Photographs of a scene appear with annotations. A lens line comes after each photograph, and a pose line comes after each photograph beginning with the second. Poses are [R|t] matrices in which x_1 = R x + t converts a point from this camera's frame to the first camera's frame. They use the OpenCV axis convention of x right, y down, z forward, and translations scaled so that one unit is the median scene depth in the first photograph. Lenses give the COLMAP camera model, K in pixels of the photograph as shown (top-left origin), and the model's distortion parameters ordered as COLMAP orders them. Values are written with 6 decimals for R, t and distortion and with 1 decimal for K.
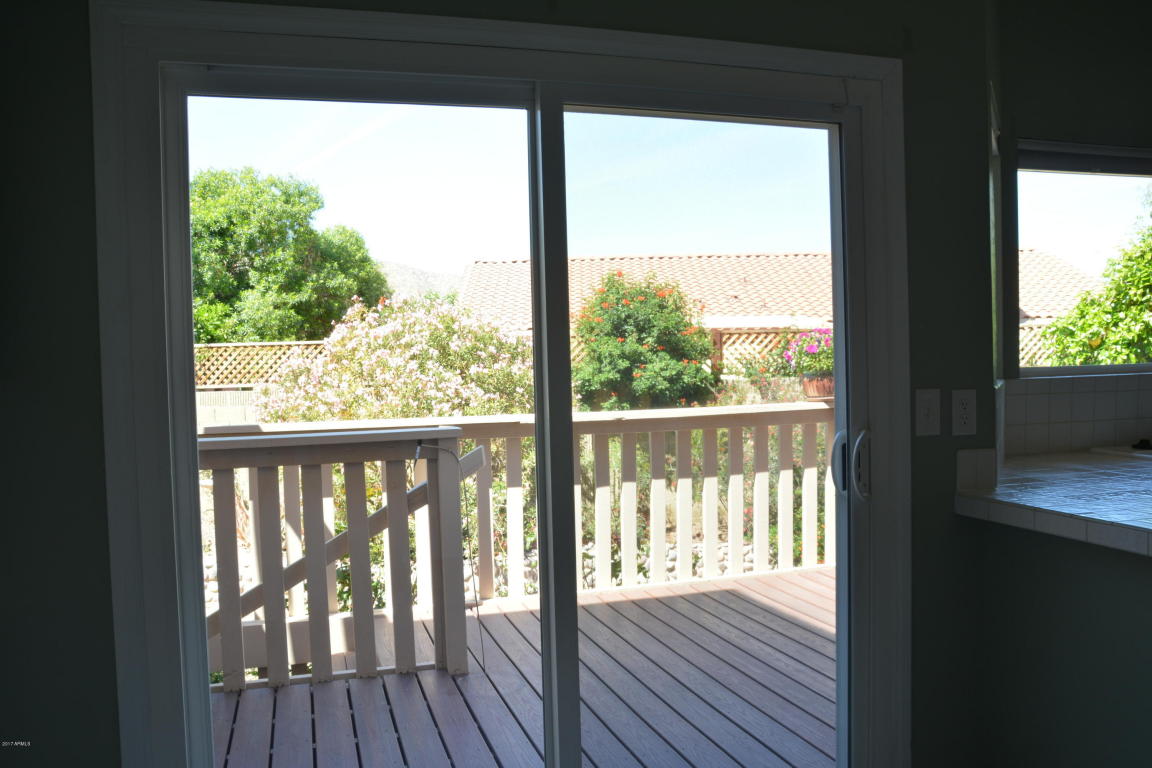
lens RADIAL K [[914.5, 0, 573.0], [0, 914.5, 388.1], [0, 0, 1]] dist [-0.152133, 0.130327]
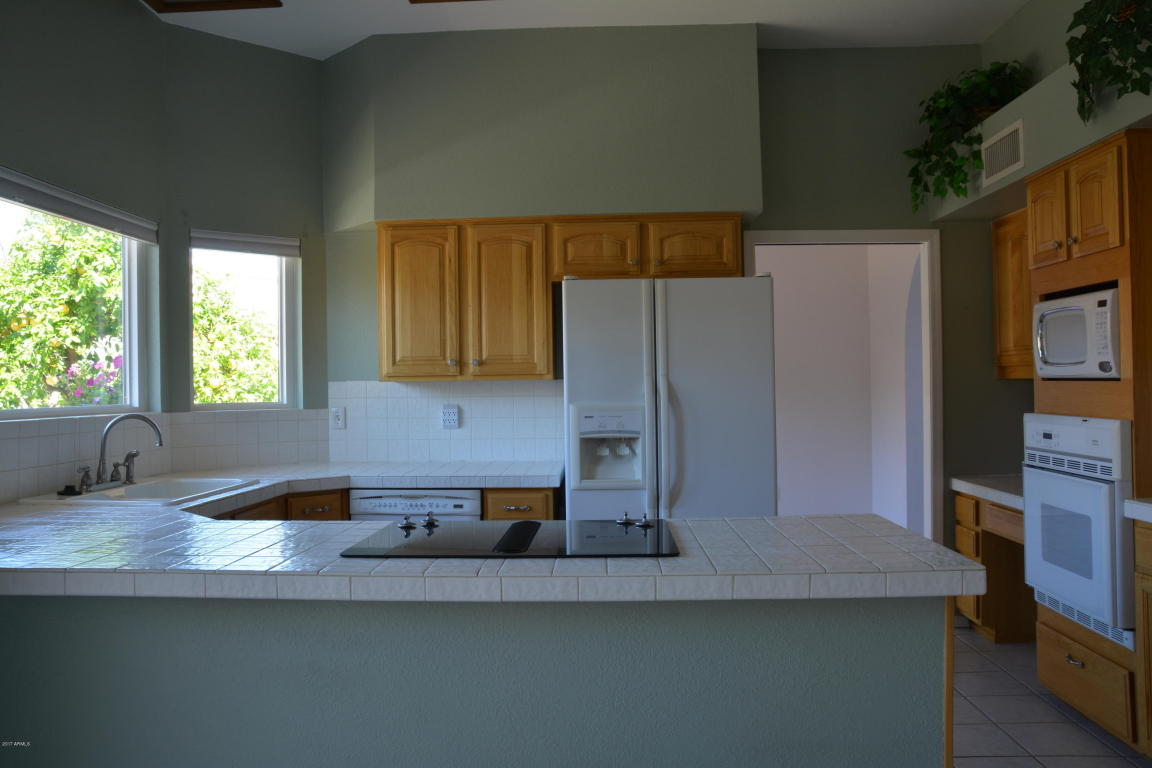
lens RADIAL K [[914.5, 0, 573.0], [0, 914.5, 388.1], [0, 0, 1]] dist [-0.152133, 0.130327]
pose [[0.328052, 0.019224, 0.944464, -0.028422], [0.032640, 0.998965, -0.031671, 0.000114], [-0.944096, 0.041217, 0.327085, 0.050354]]
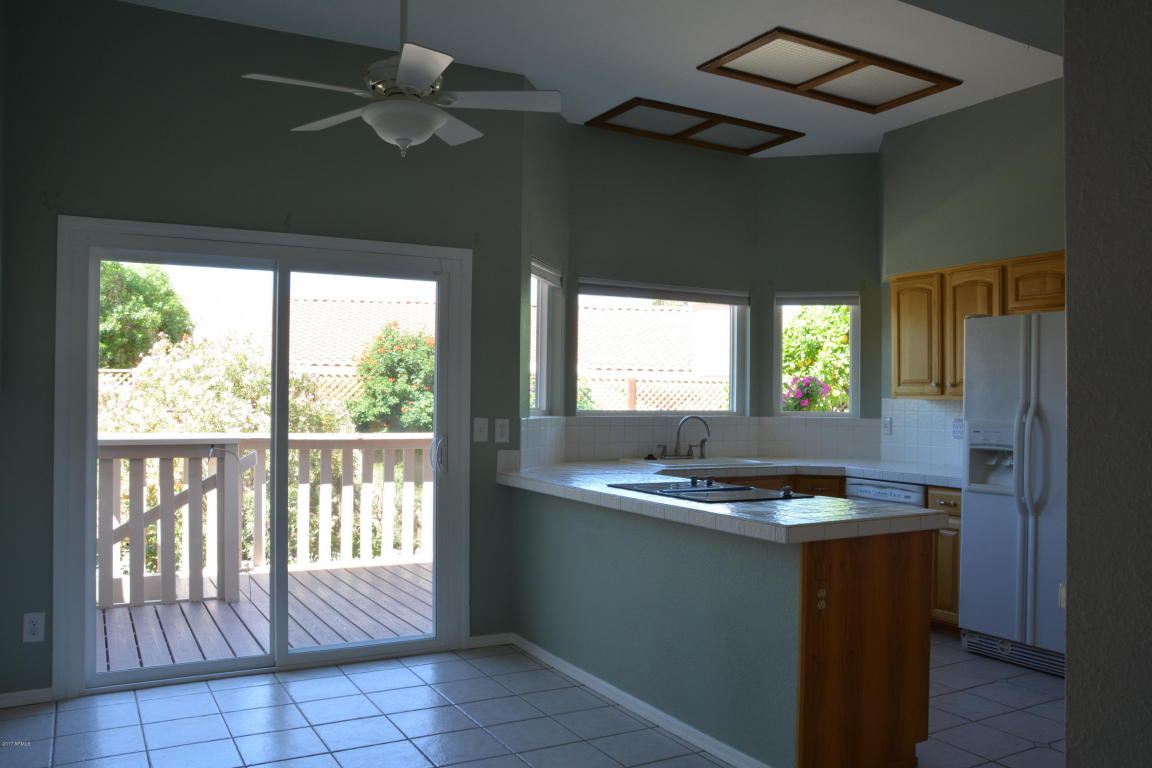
lens RADIAL K [[914.5, 0, 573.0], [0, 914.5, 388.1], [0, 0, 1]] dist [-0.152133, 0.130327]
pose [[0.977335, 0.039176, 0.208042, 0.040224], [-0.030292, 0.998495, -0.045722, 0.005110], [-0.209520, 0.038384, 0.977051, -0.225038]]
